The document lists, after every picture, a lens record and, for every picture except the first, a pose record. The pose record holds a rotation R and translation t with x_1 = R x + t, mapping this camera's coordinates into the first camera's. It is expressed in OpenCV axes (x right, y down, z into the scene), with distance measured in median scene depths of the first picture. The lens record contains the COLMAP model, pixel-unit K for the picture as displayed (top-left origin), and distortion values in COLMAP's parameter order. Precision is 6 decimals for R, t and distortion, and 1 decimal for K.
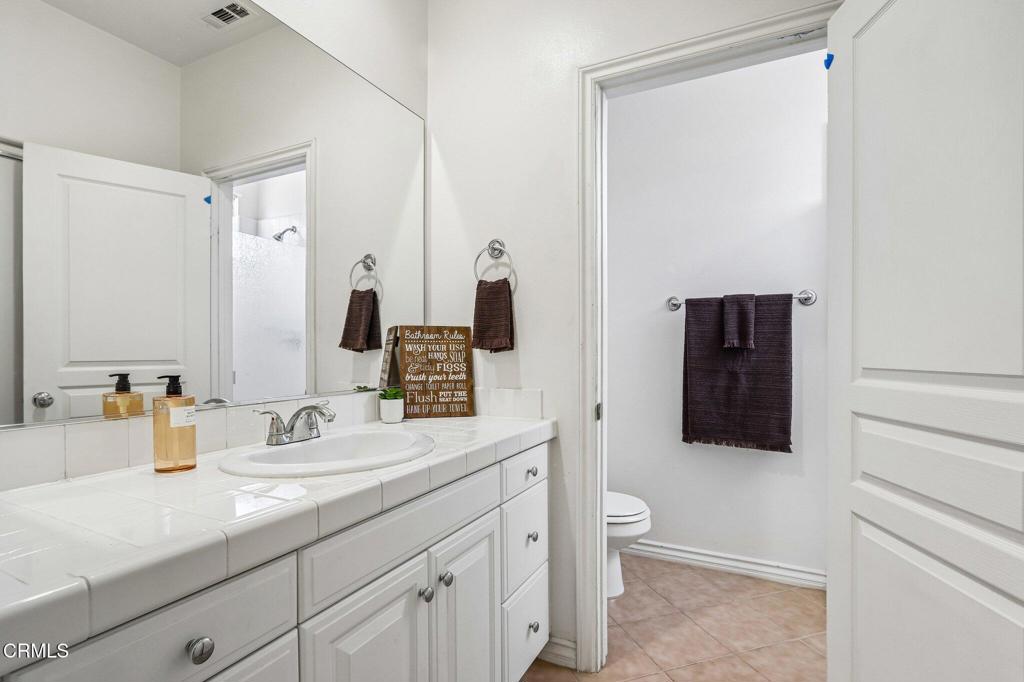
lens RADIAL K [[474.6, 0, 505.8], [0, 474.6, 346.6], [0, 0, 1]] dist [-0.003512, -0.001097]
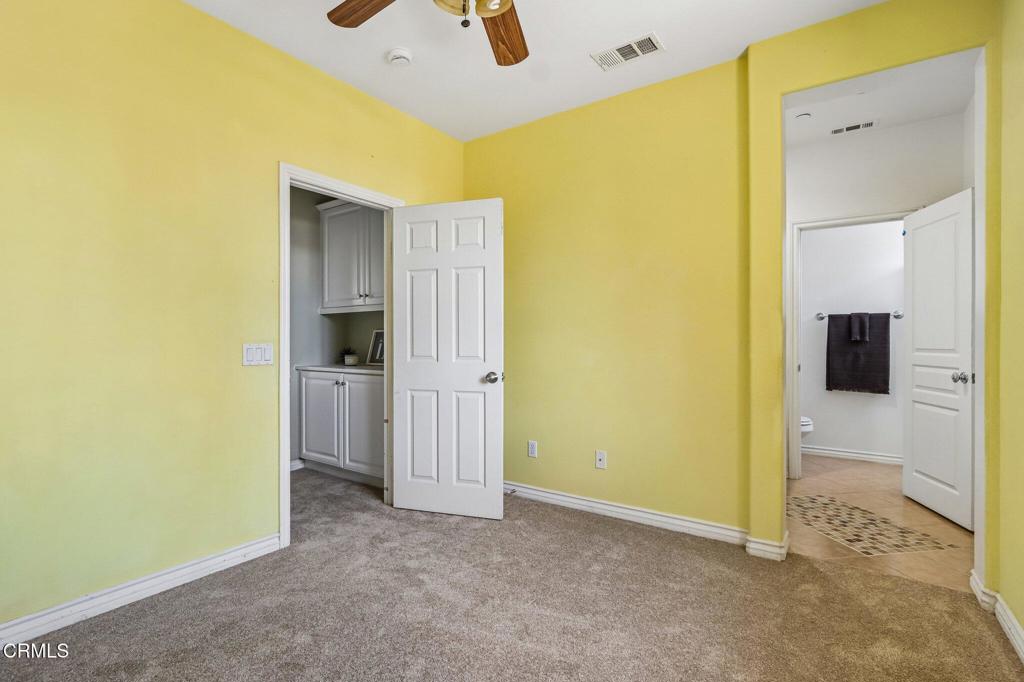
lens RADIAL K [[506.9, 0, 496.1], [0, 506.9, 335.4], [0, 0, 1]] dist [-0.001542, 0.009518]
pose [[0.992734, -0.000163, -0.120329, -0.737525], [0.000120, 1.000000, -0.000364, -0.017748], [0.120329, 0.000347, 0.992734, -1.245117]]
